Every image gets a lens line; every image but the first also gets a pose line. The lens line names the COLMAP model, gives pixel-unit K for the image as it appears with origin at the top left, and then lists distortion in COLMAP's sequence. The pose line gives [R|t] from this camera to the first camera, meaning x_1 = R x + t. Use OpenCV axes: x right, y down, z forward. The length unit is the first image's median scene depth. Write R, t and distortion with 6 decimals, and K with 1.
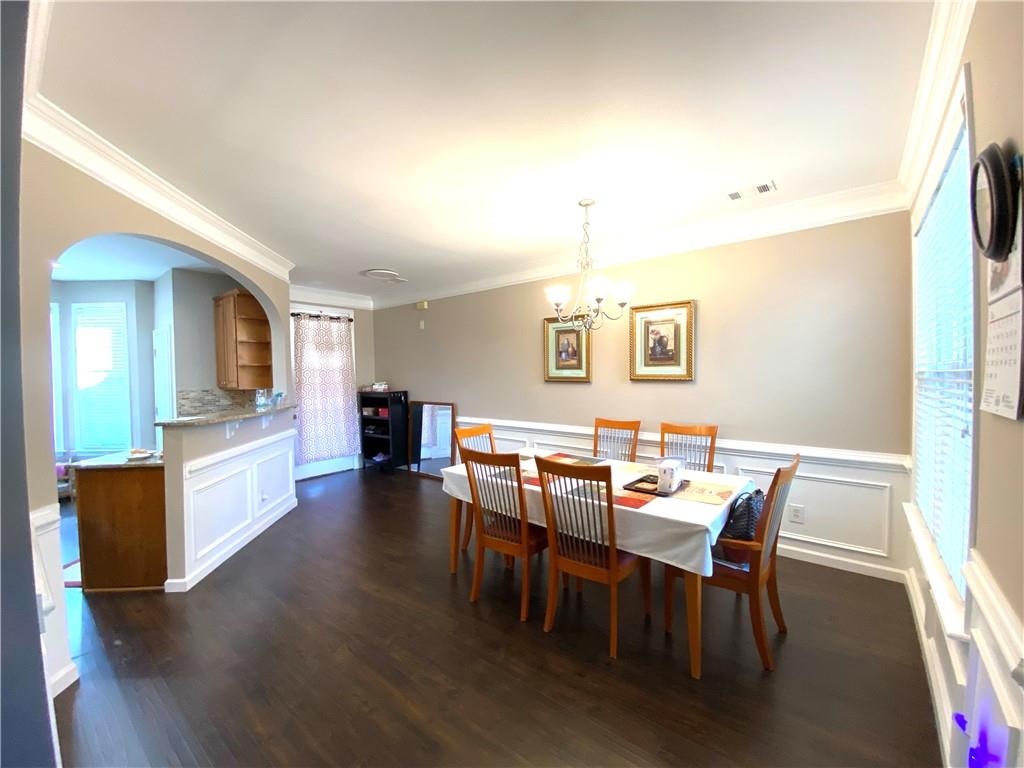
lens RADIAL K [[416.4, 0, 512.0], [0, 416.4, 384.0], [0, 0, 1]] dist [0.026957, -0.021320]
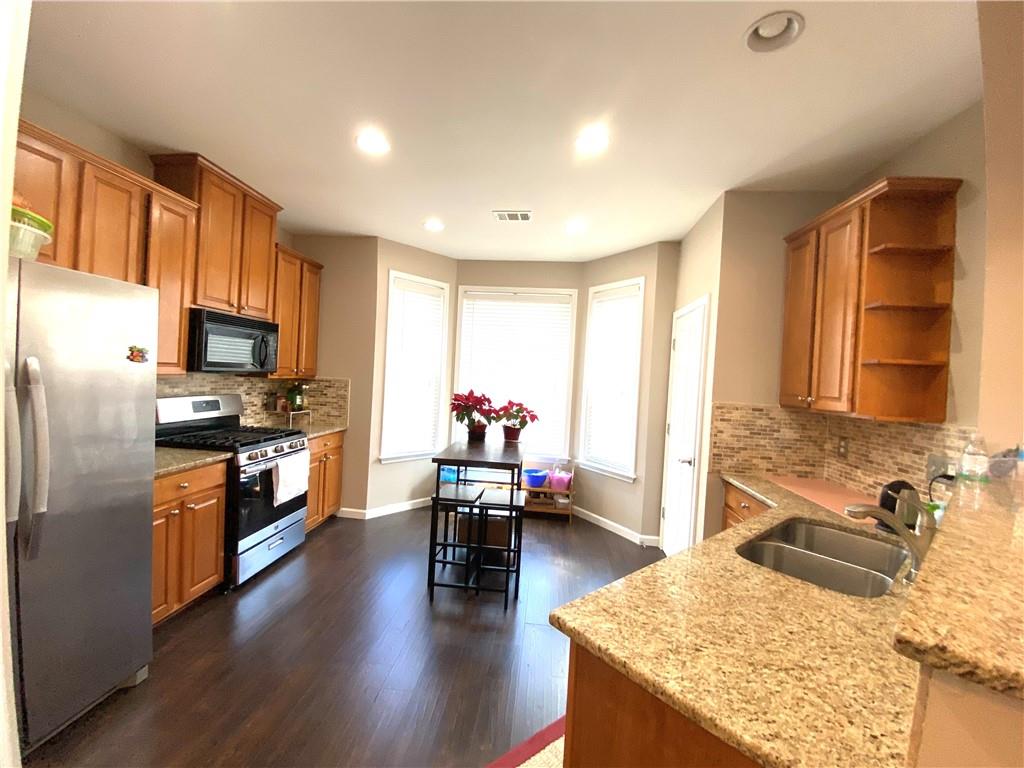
lens RADIAL K [[416.4, 0, 512.0], [0, 416.4, 384.0], [0, 0, 1]] dist [0.026957, -0.021320]
pose [[0.562756, 0.059602, -0.824472, -0.484478], [-0.078021, 0.996774, 0.018804, -0.001808], [0.822933, 0.053744, 0.565591, 0.450842]]
